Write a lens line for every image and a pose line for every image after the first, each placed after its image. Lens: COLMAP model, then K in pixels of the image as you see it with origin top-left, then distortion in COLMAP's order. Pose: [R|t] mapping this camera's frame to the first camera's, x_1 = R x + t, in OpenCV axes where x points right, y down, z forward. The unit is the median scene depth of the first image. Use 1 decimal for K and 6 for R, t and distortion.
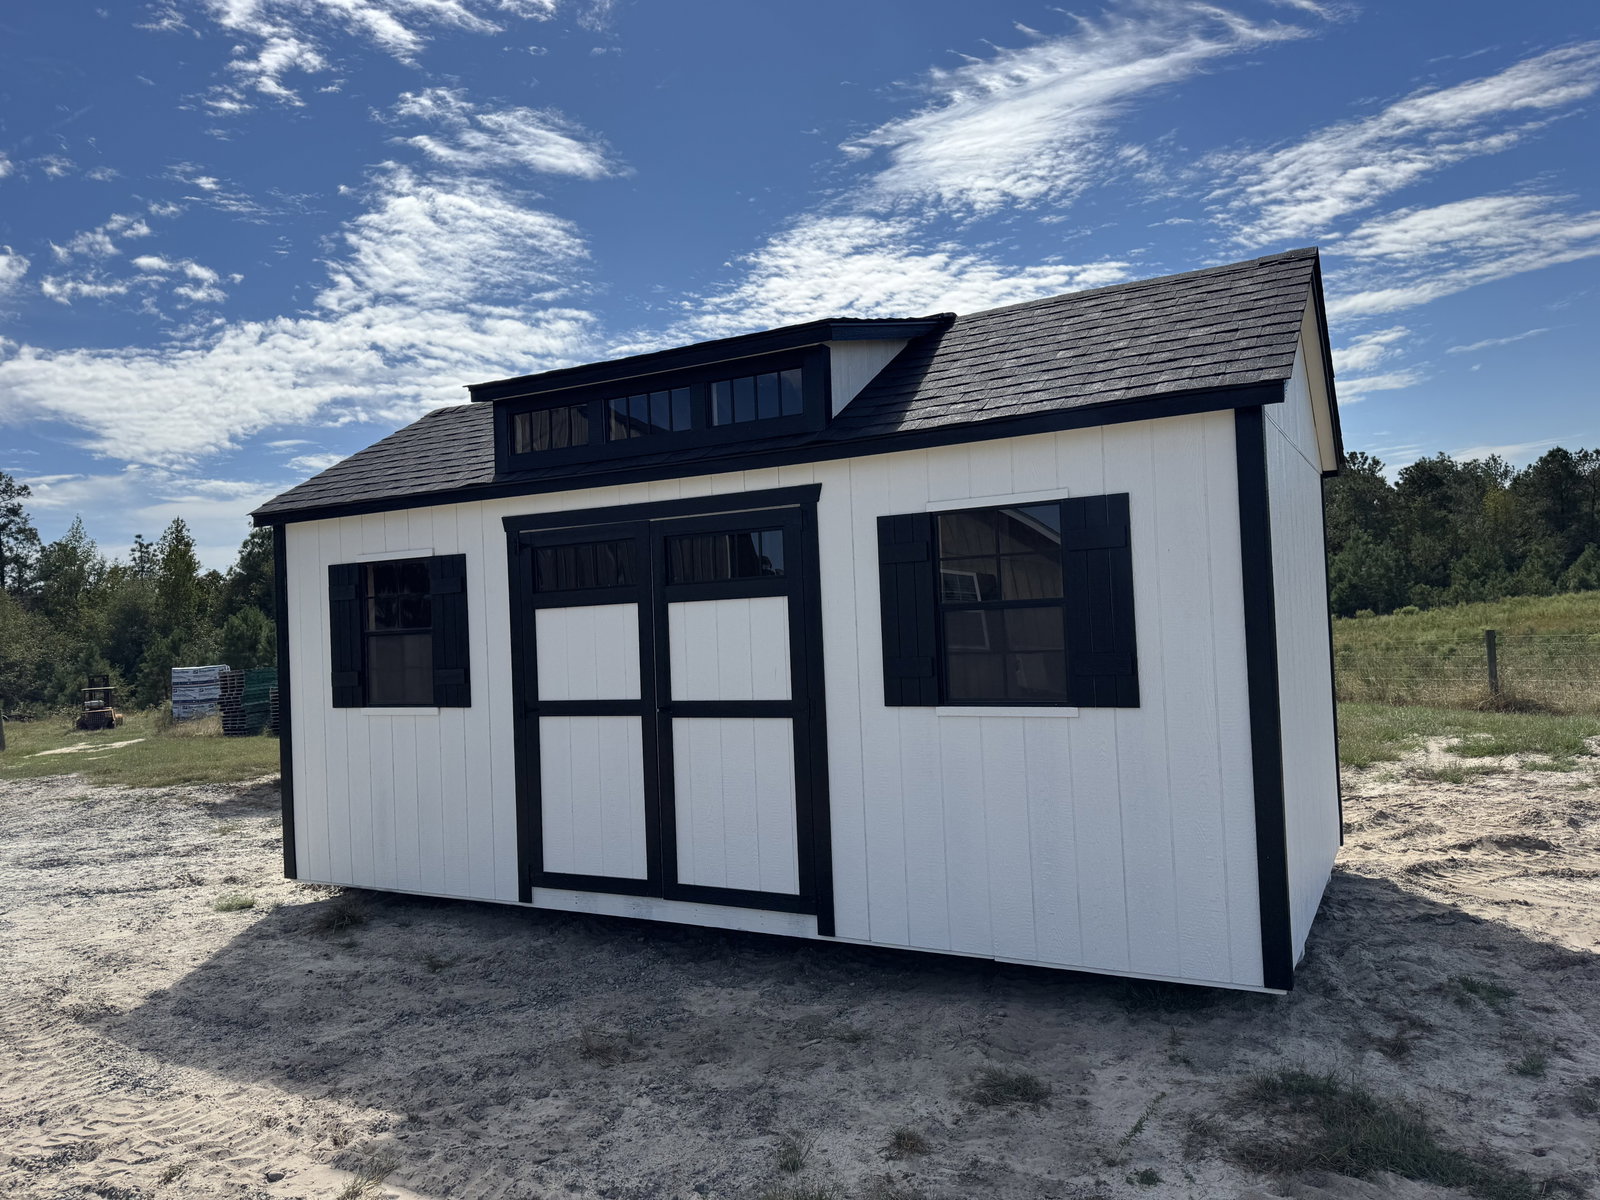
lens RADIAL K [[1111.4, 0, 800.0], [0, 1111.4, 600.0], [0, 0, 1]] dist [0.005485, -0.007687]
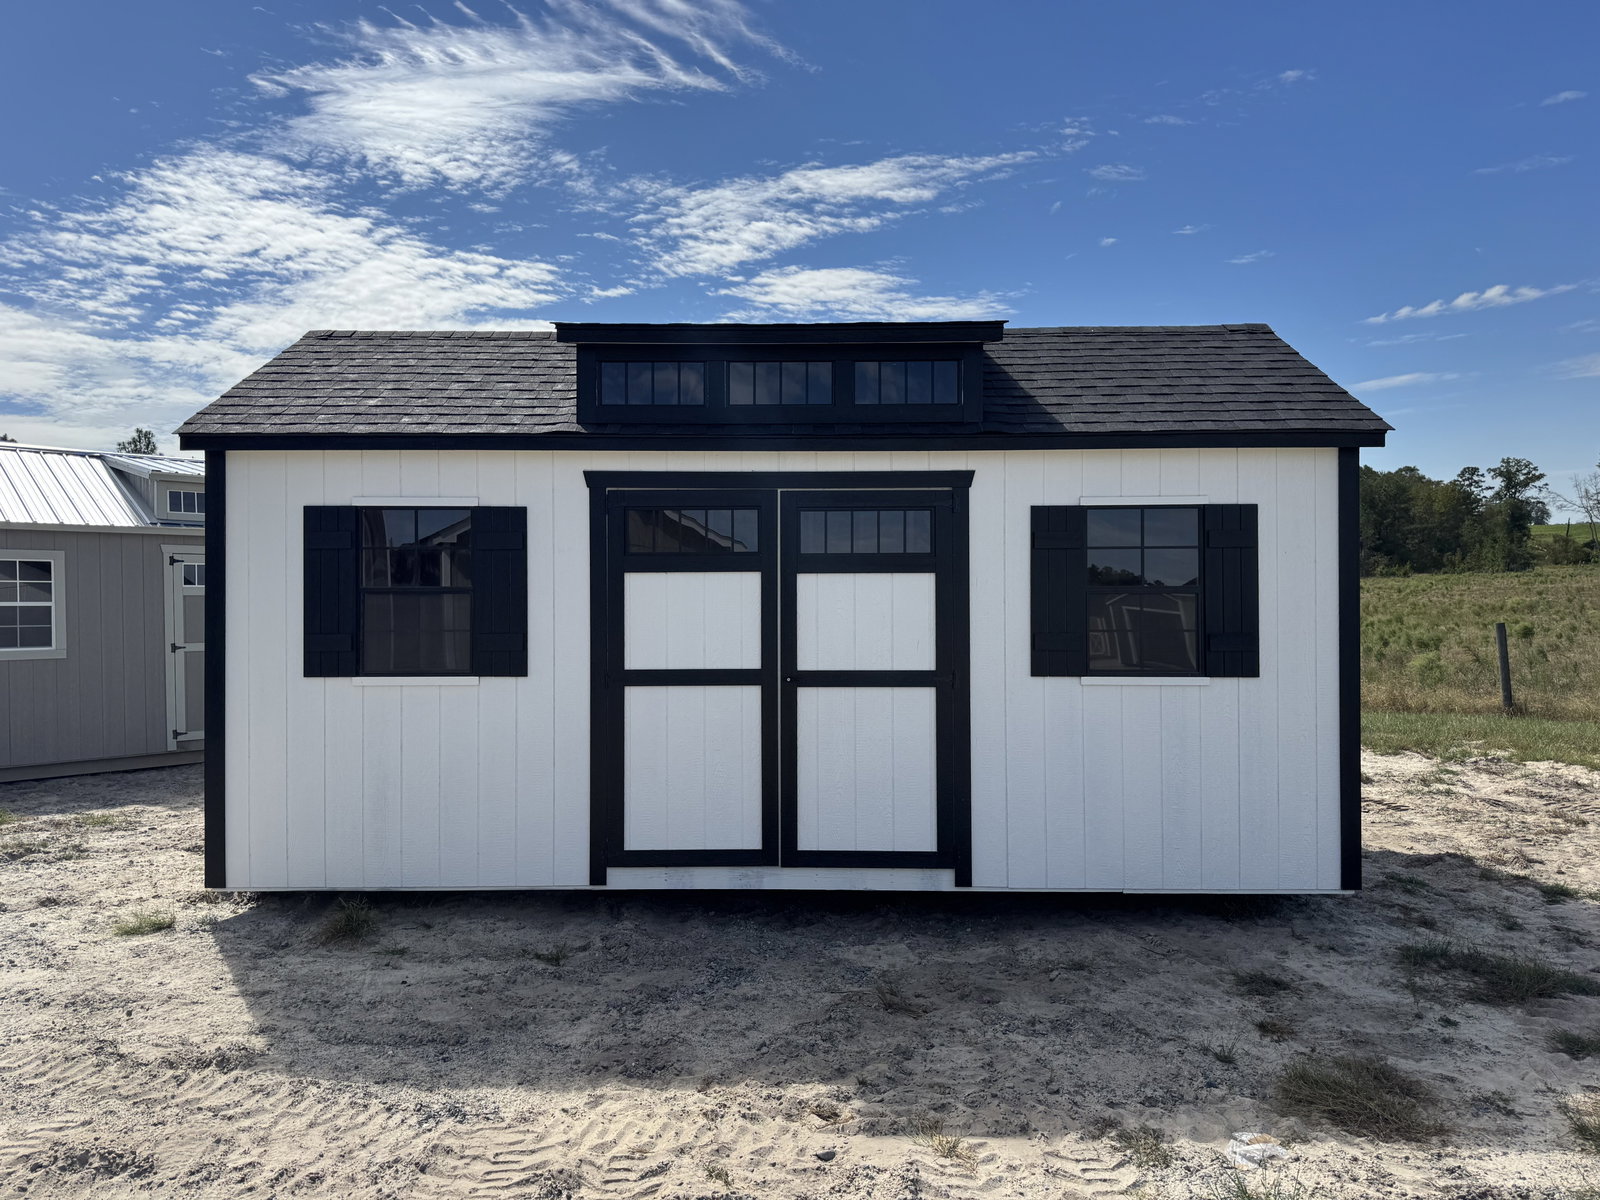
lens RADIAL K [[1111.4, 0, 800.0], [0, 1111.4, 600.0], [0, 0, 1]] dist [0.005485, -0.007687]
pose [[0.883626, 0.039826, 0.466497, -0.630061], [-0.045574, 0.998960, 0.001042, 0.027673], [-0.465970, -0.022181, 0.884522, 0.116011]]
